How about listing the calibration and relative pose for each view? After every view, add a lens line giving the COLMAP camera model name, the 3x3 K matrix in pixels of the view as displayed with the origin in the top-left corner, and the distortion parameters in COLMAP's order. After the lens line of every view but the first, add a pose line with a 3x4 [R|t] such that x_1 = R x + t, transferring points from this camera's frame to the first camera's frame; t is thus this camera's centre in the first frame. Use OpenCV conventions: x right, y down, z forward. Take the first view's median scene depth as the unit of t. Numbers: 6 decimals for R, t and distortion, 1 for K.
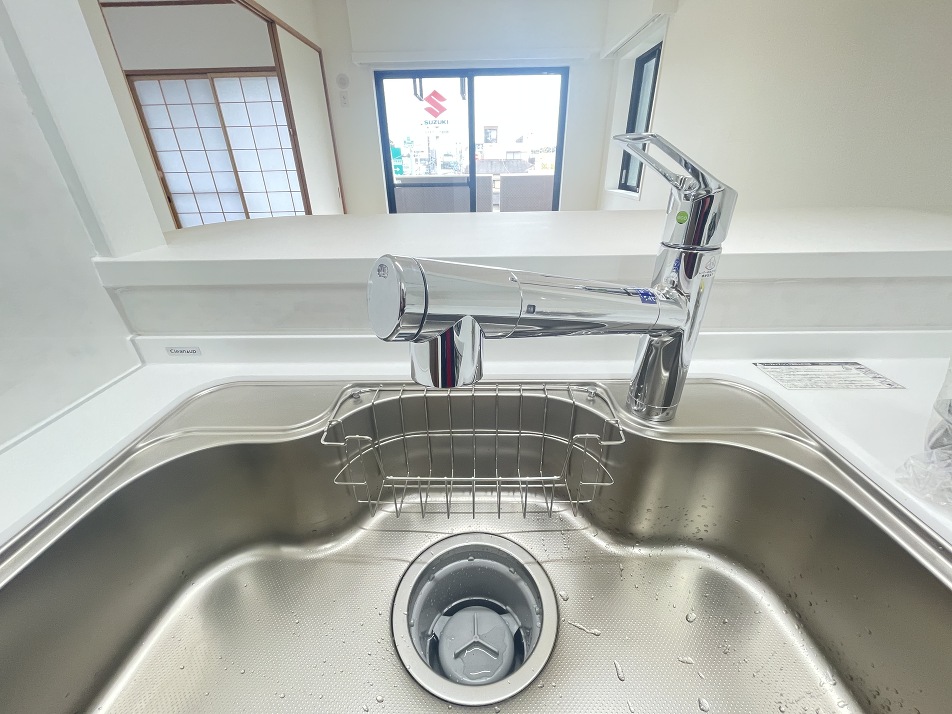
lens RADIAL K [[382.0, 0, 476.0], [0, 382.0, 357.0], [0, 0, 1]] dist [-0.006179, -0.000393]
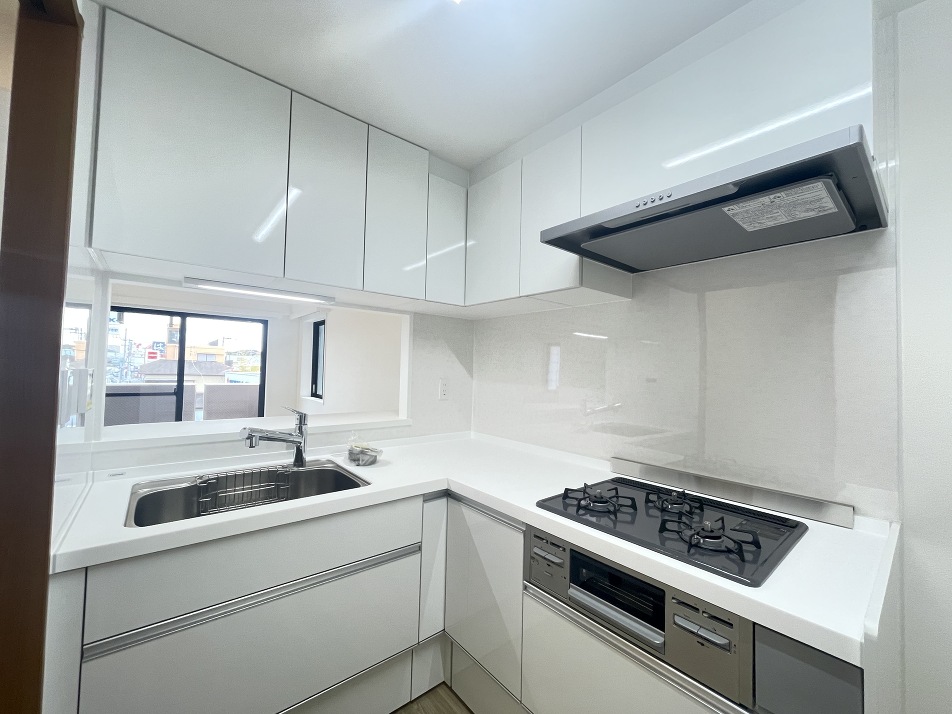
lens RADIAL K [[382.0, 0, 476.0], [0, 382.0, 357.0], [0, 0, 1]] dist [-0.006179, -0.000393]
pose [[0.759613, 0.053812, 0.648146, -0.088143], [0.261672, 0.887064, -0.380323, 0.129976], [-0.595413, 0.458499, 0.659744, -0.371187]]
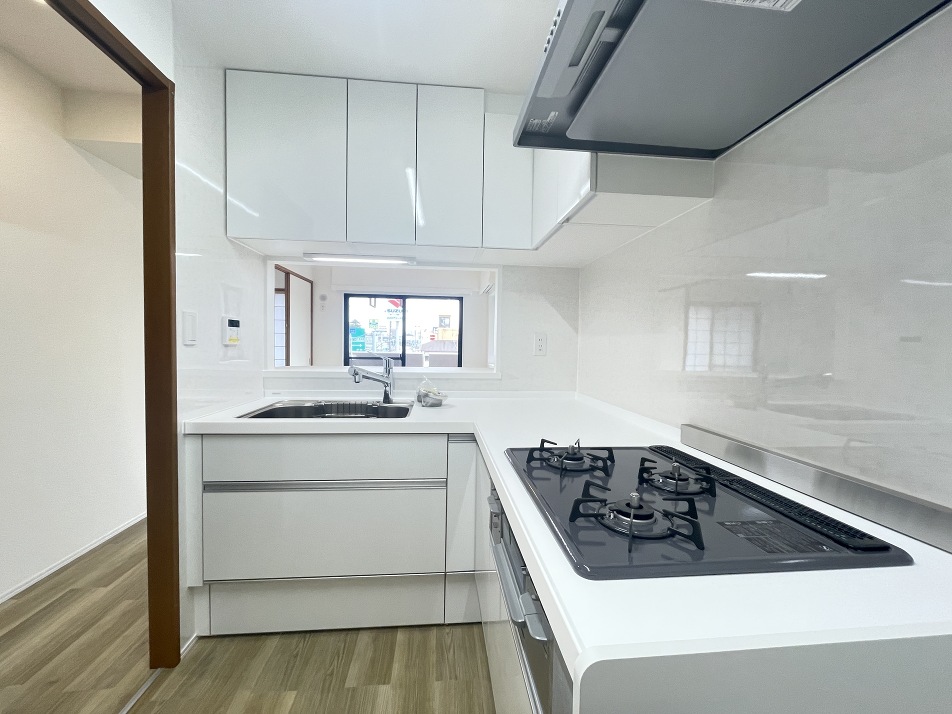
lens RADIAL K [[385.5, 0, 476.0], [0, 385.5, 357.0], [0, 0, 1]] dist [-0.001076, -0.000101]
pose [[0.993922, 0.027849, 0.106503, 0.120942], [0.019393, 0.908043, -0.418428, 0.191012], [-0.108362, 0.417951, 0.901984, -0.422913]]
